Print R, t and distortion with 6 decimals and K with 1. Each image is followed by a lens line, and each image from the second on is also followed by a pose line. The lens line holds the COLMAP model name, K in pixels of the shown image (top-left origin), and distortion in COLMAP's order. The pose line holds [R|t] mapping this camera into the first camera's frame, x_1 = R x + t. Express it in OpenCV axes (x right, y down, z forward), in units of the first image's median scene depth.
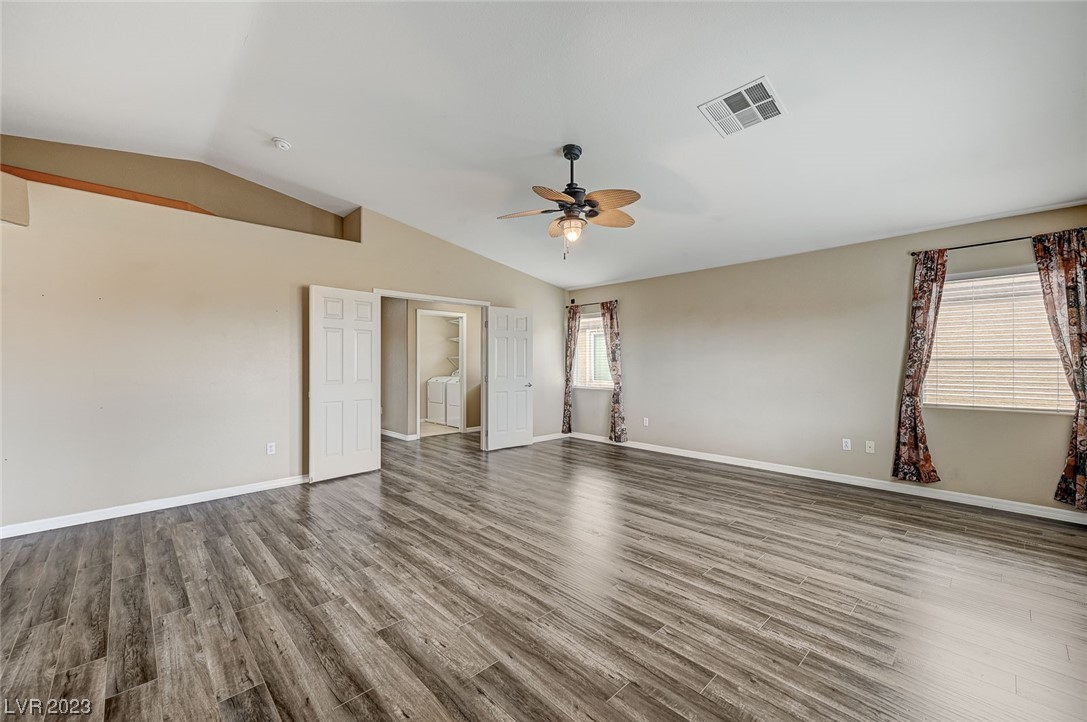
lens RADIAL K [[435.8, 0, 543.5], [0, 435.8, 361.0], [0, 0, 1]] dist [0.012990, 0.000231]
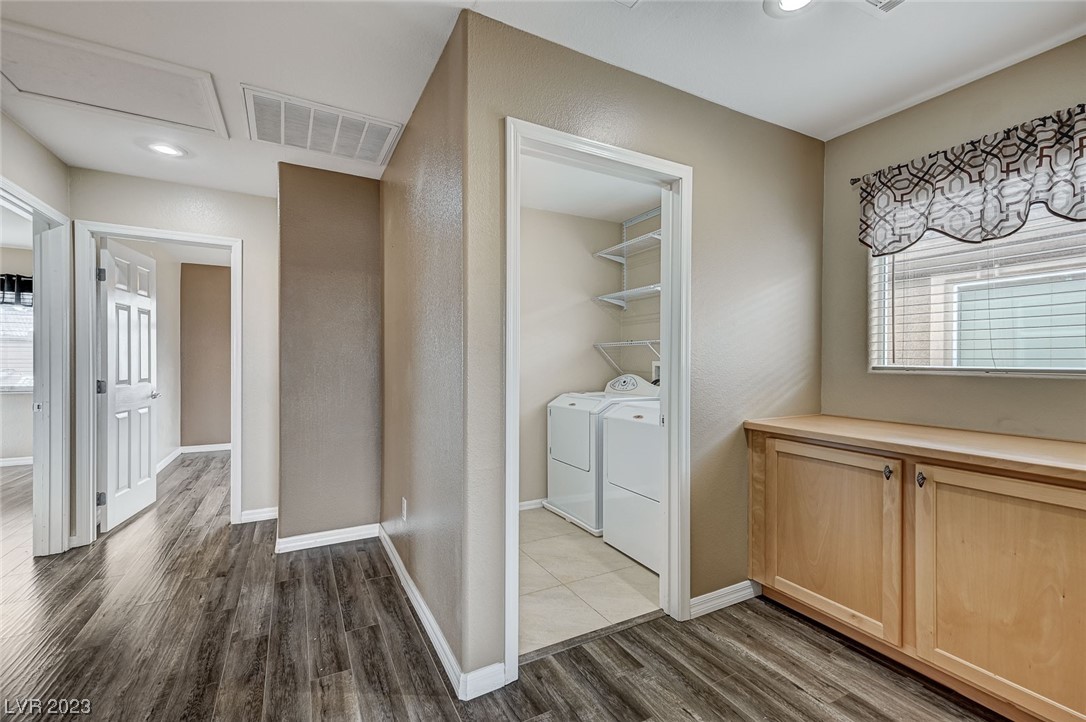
lens RADIAL K [[460.0, 0, 548.6], [0, 460.0, 359.8], [0, 0, 1]] dist [0.017356, -0.000007]
pose [[0.968305, 0.003877, -0.249739, -0.497957], [-0.003353, 0.999991, 0.002526, 0.016757], [0.249746, -0.001609, 0.968310, 1.846929]]
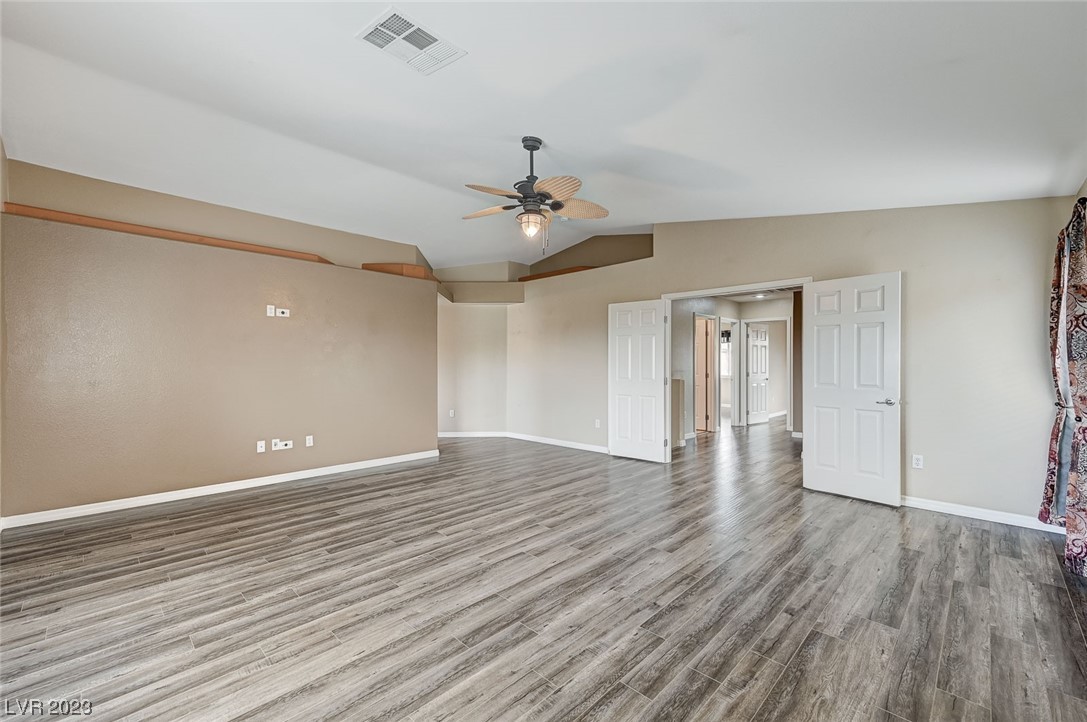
lens RADIAL K [[449.7, 0, 543.1], [0, 449.7, 366.2], [0, 0, 1]] dist [0.002264, -0.000117]
pose [[0.036439, 0.009883, -0.999287, 1.206853], [-0.000806, 0.999951, 0.009860, 0.002557], [0.999336, 0.000447, 0.036445, 1.147100]]
